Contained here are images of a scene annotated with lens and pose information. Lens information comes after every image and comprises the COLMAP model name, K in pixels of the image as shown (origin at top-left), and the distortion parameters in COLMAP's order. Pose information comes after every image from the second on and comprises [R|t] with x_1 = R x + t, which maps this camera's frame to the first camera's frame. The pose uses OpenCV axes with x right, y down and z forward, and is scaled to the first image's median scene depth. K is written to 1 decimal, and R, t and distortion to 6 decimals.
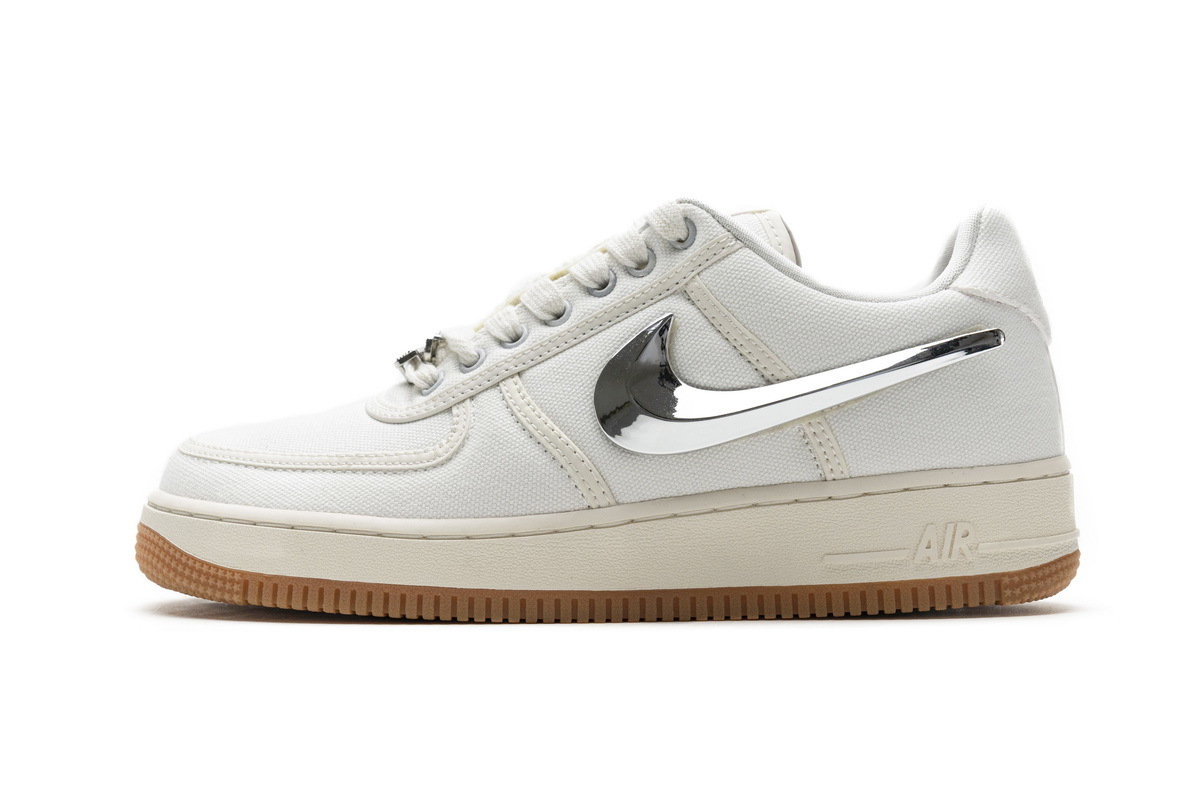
lens RADIAL K [[2381.6, 0, 611.4], [0, 2381.6, 375.0], [0, 0, 1]] dist [0.014681, 0.000000]
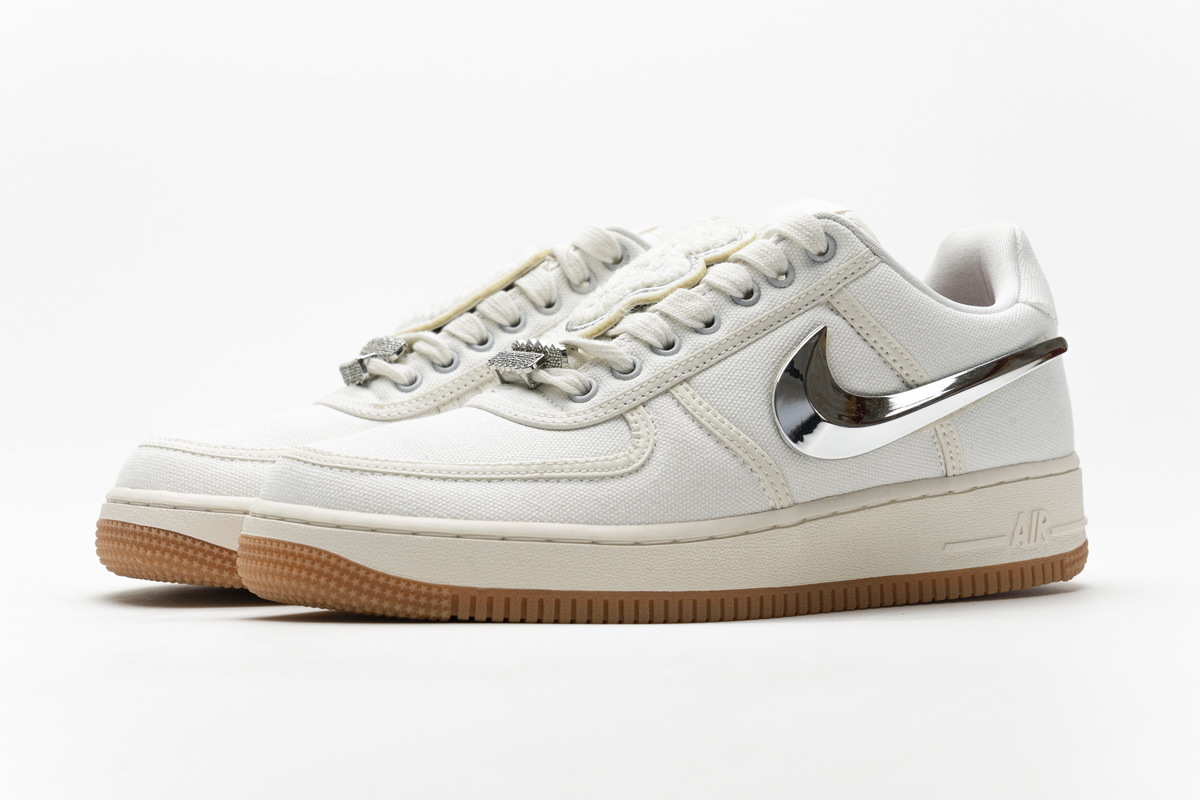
lens RADIAL K [[2381.6, 0, 600.0], [0, 2381.6, 399.6], [0, 0, 1]] dist [0.014681, 0.000000]
pose [[0.852856, -0.010252, 0.522046, -0.618150], [-0.000854, 0.999779, 0.021029, -0.014086], [-0.522146, -0.018380, 0.852658, 0.146740]]
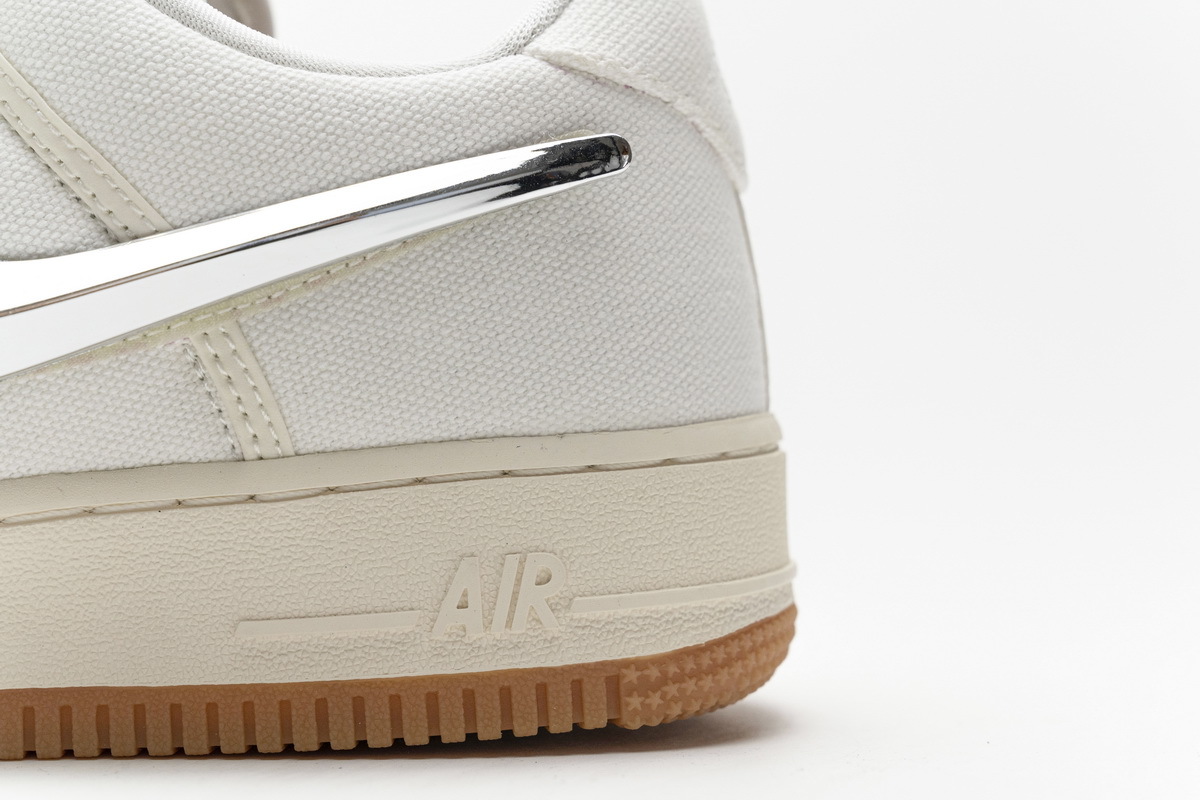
lens RADIAL K [[2381.6, 0, 599.4], [0, 2381.6, 397.0], [0, 0, 1]] dist [0.014681, 0.000000]
pose [[0.997402, 0.012188, 0.070993, 0.125443], [-0.013932, 0.999612, 0.024120, 0.019982], [-0.070672, -0.025046, 0.997185, 0.533910]]
